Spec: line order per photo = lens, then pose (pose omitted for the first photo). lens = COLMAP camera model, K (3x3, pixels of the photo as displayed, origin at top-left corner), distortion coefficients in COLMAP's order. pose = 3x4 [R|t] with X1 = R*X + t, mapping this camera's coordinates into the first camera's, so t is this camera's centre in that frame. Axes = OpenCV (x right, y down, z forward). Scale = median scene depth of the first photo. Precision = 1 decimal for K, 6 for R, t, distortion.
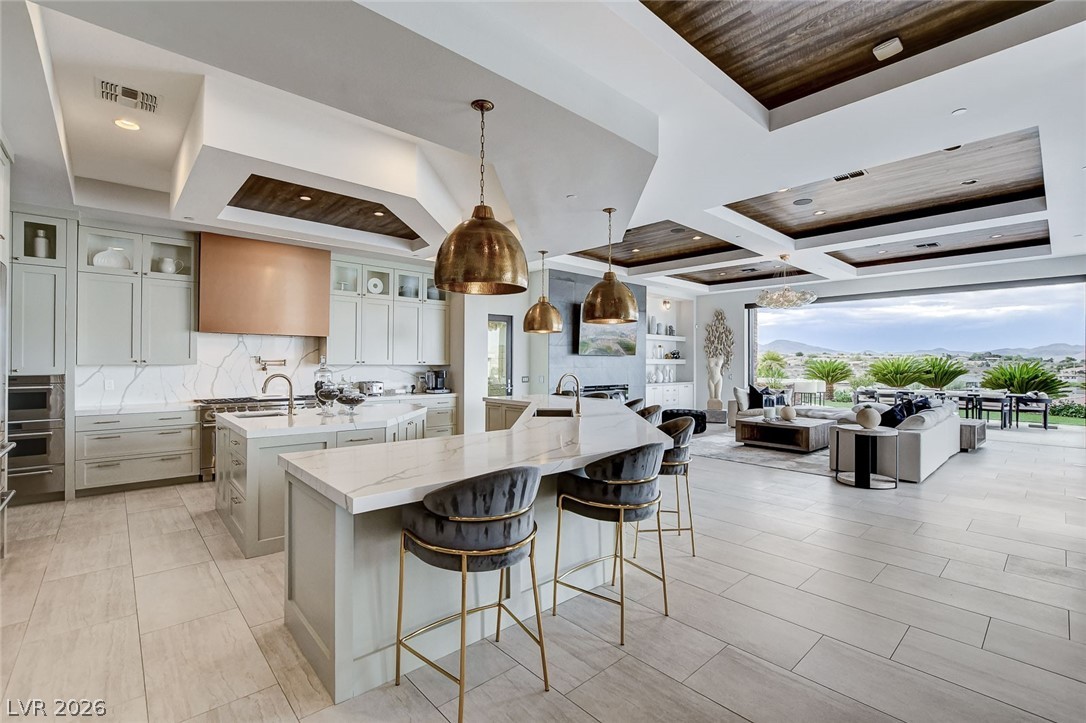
lens RADIAL K [[481.5, 0, 544.3], [0, 481.5, 359.1], [0, 0, 1]] dist [-0.008472, 0.000232]
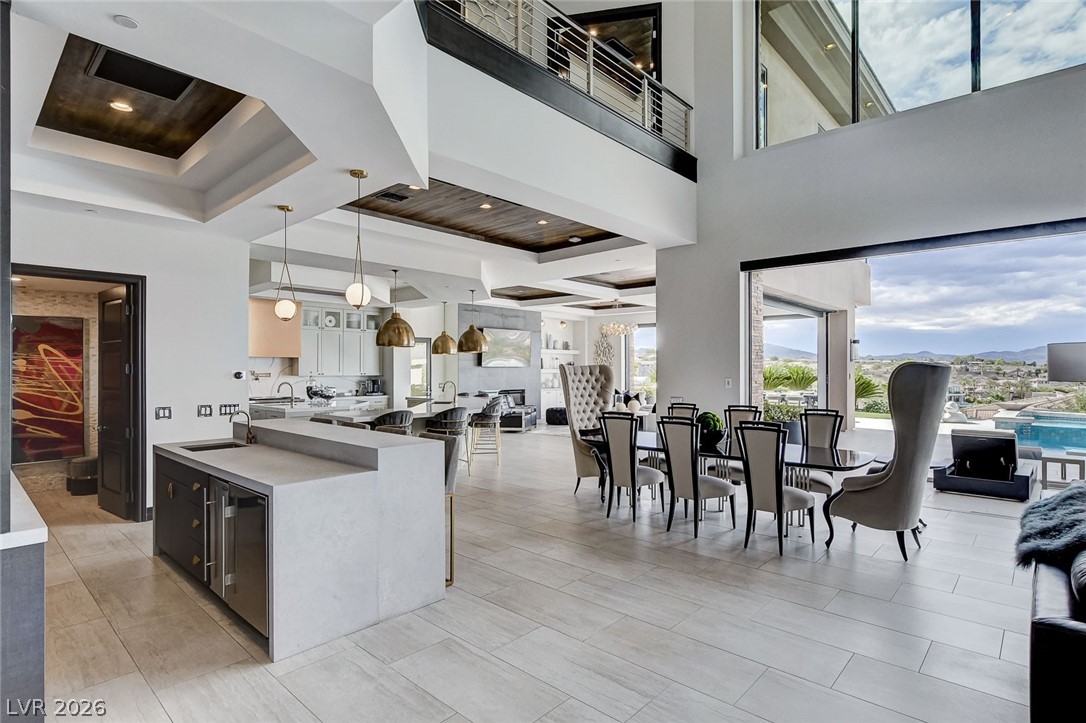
lens RADIAL K [[553.5, 0, 545.9], [0, 553.5, 366.7], [0, 0, 1]] dist [0.002143, 0.000077]
pose [[0.995623, -0.003459, 0.093399, 0.129416], [0.003059, 0.999986, 0.004422, -0.019466], [-0.093413, -0.004117, 0.995619, -0.671945]]
